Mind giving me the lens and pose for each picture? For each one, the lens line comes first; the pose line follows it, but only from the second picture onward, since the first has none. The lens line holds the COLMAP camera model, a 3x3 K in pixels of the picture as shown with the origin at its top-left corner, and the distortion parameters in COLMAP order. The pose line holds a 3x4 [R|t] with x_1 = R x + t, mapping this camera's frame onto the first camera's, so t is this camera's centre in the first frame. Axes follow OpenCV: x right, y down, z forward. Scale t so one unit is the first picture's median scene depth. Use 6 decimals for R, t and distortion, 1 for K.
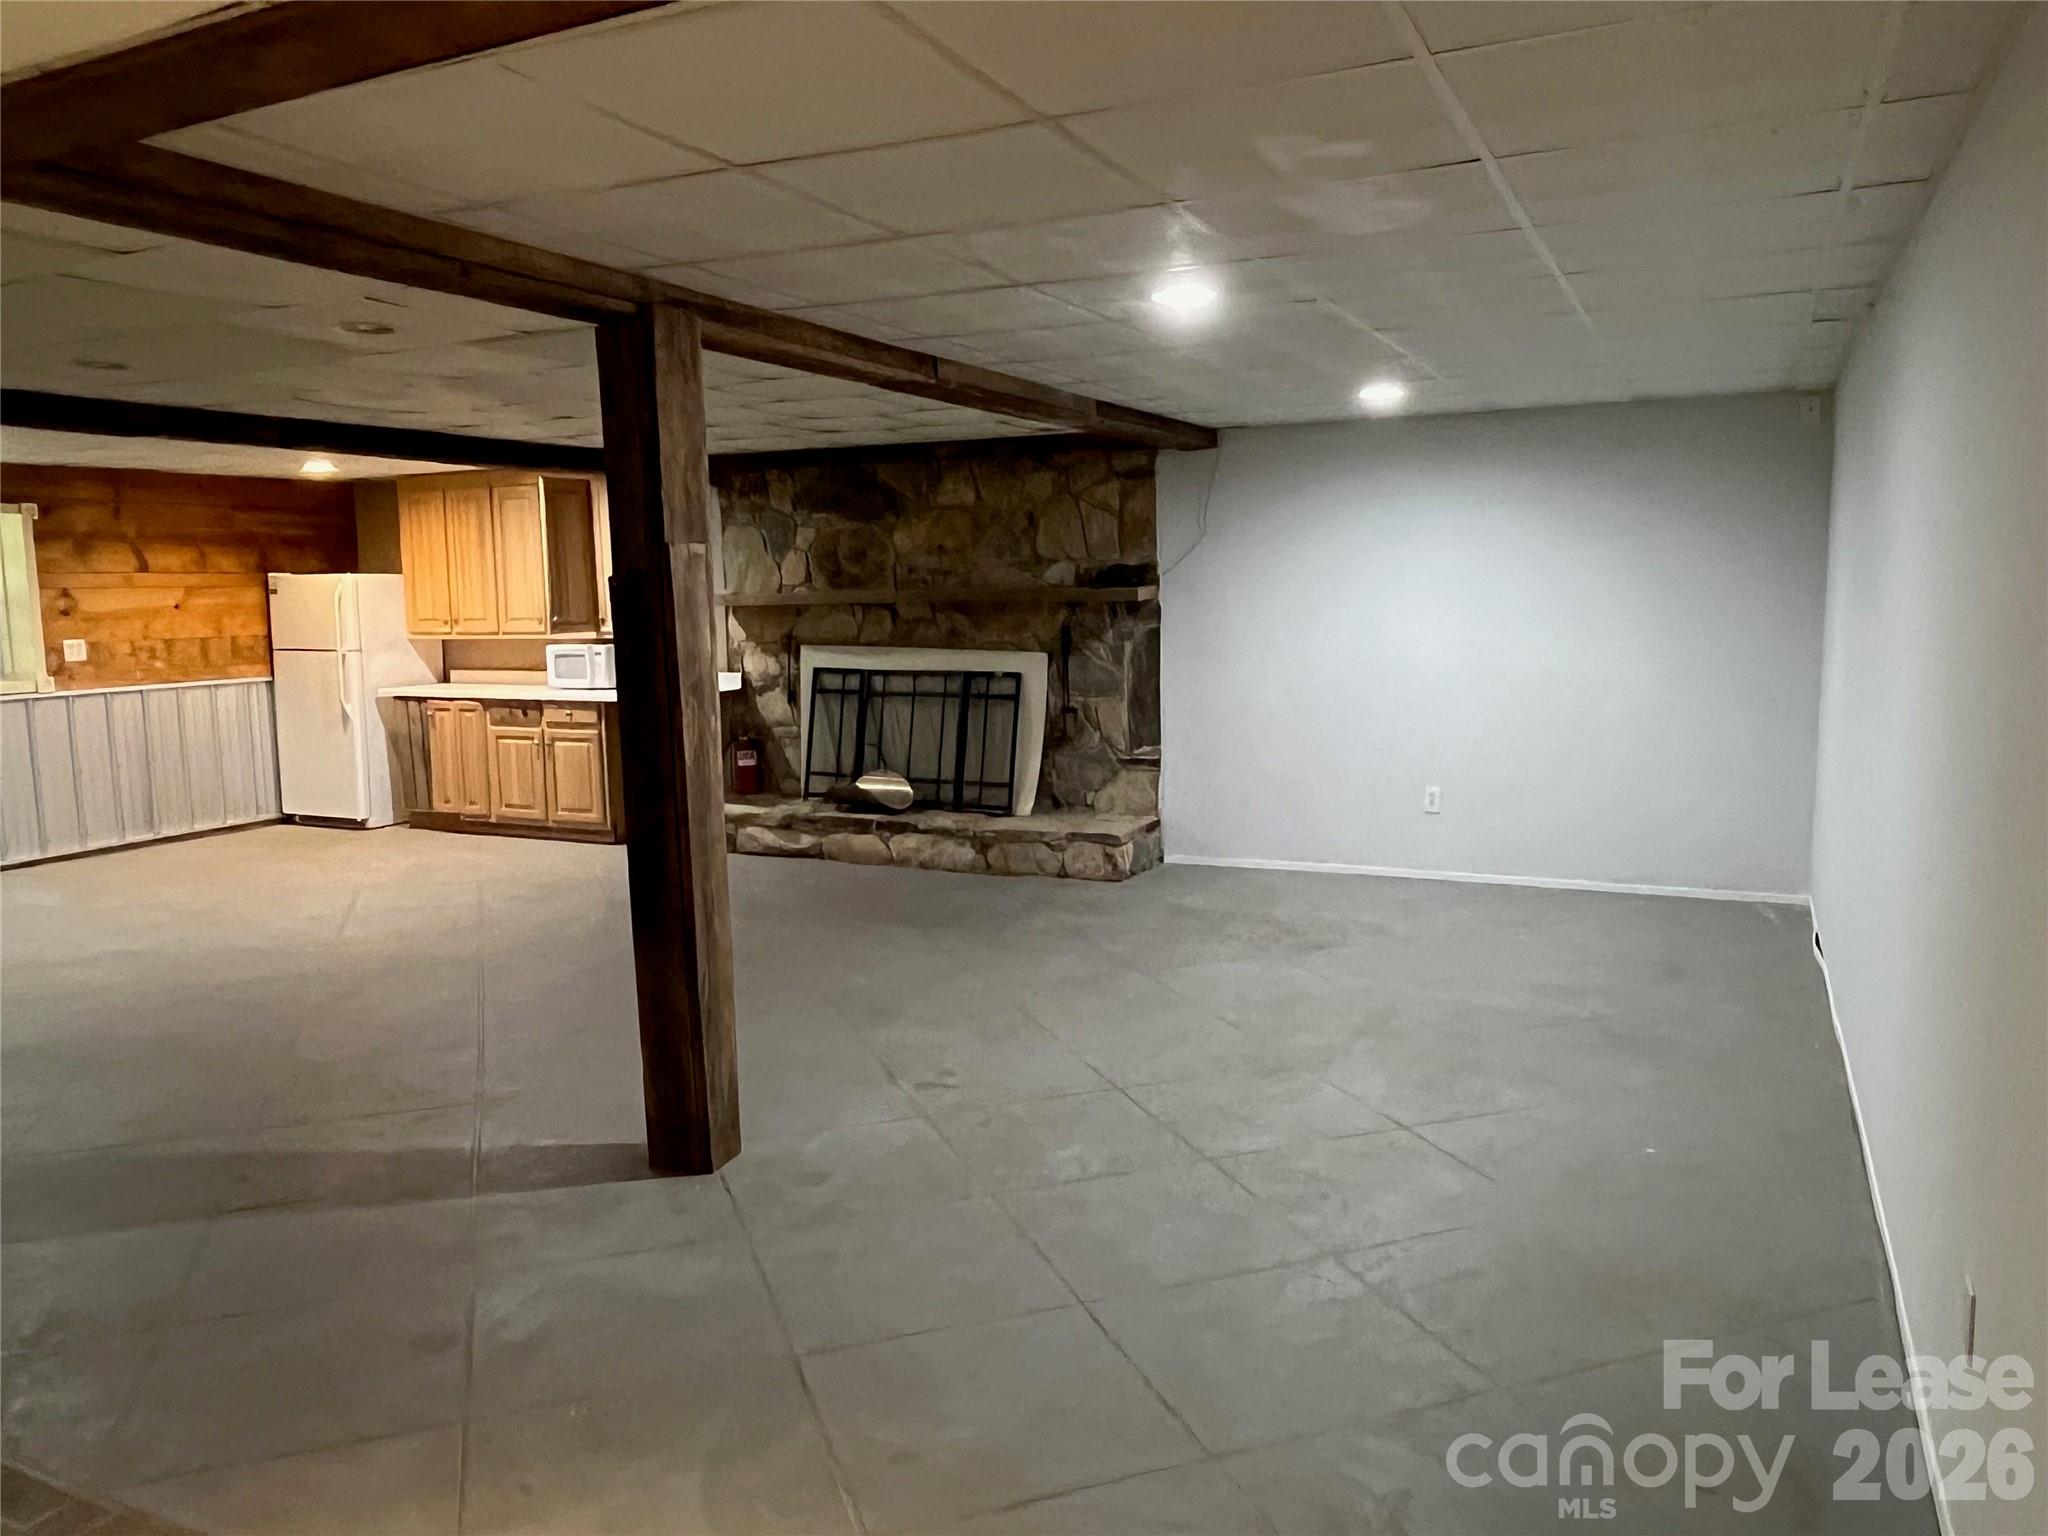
lens RADIAL K [[1473.1, 0, 1022.3], [0, 1473.1, 772.7], [0, 0, 1]] dist [-0.001684, -0.009225]
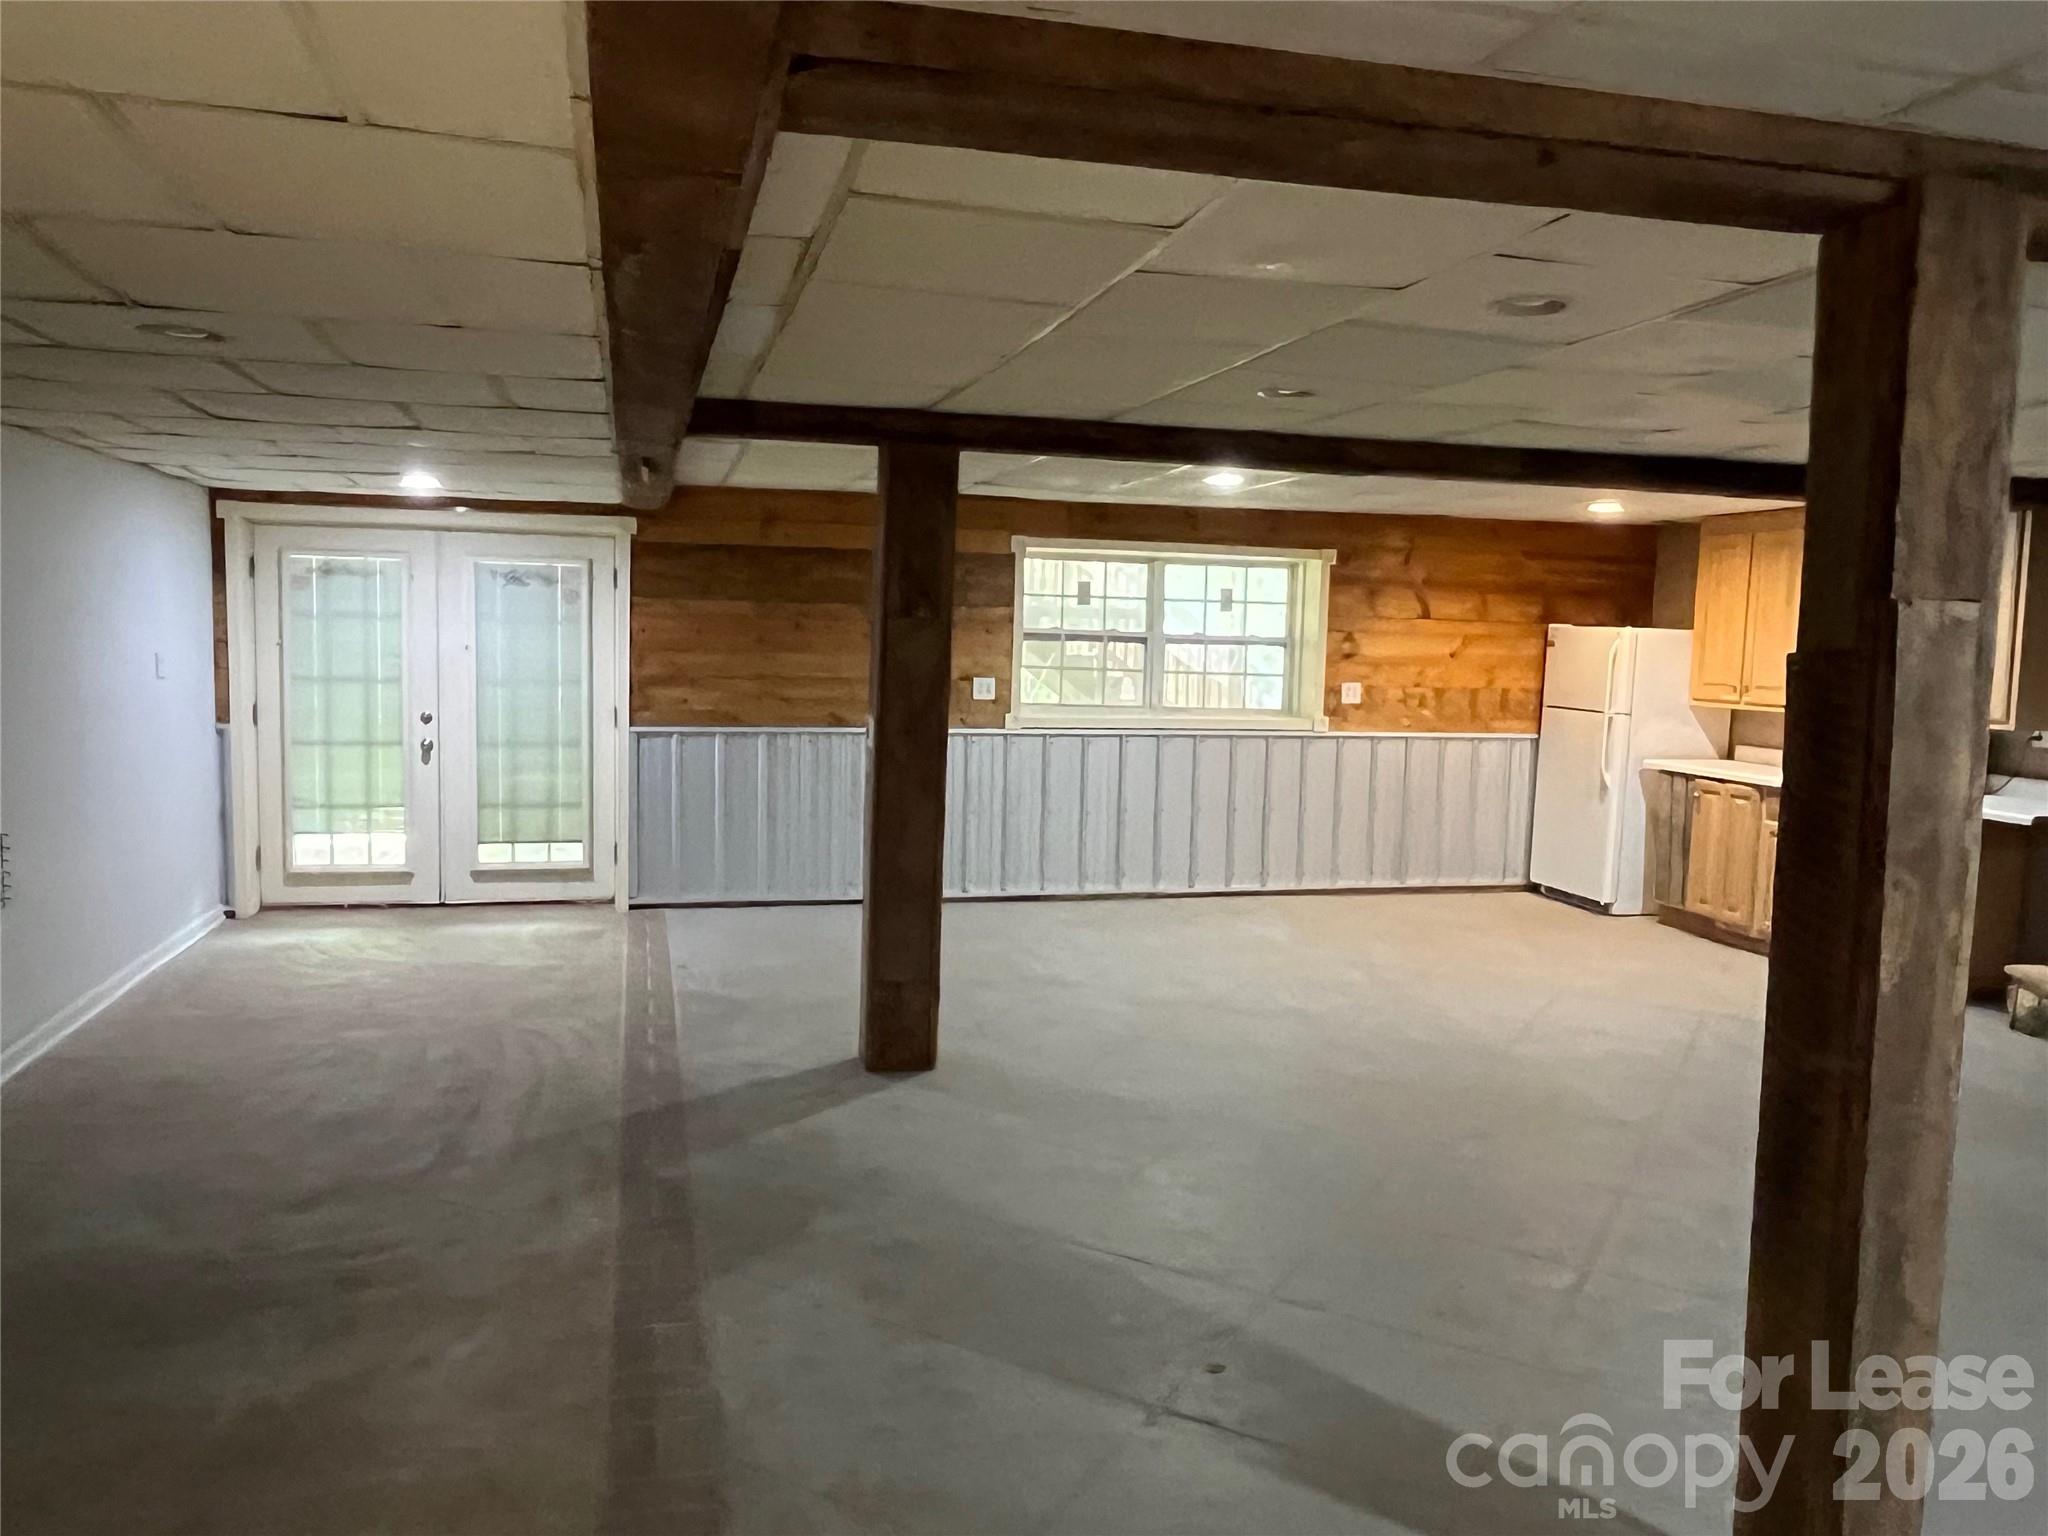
lens RADIAL K [[1473.1, 0, 1001.7], [0, 1473.1, 767.7], [0, 0, 1]] dist [-0.001684, -0.009225]
pose [[0.632926, 0.107399, -0.766727, -0.007544], [-0.136303, 0.990321, 0.026203, -0.024176], [0.762120, 0.087922, 0.641438, 0.153861]]
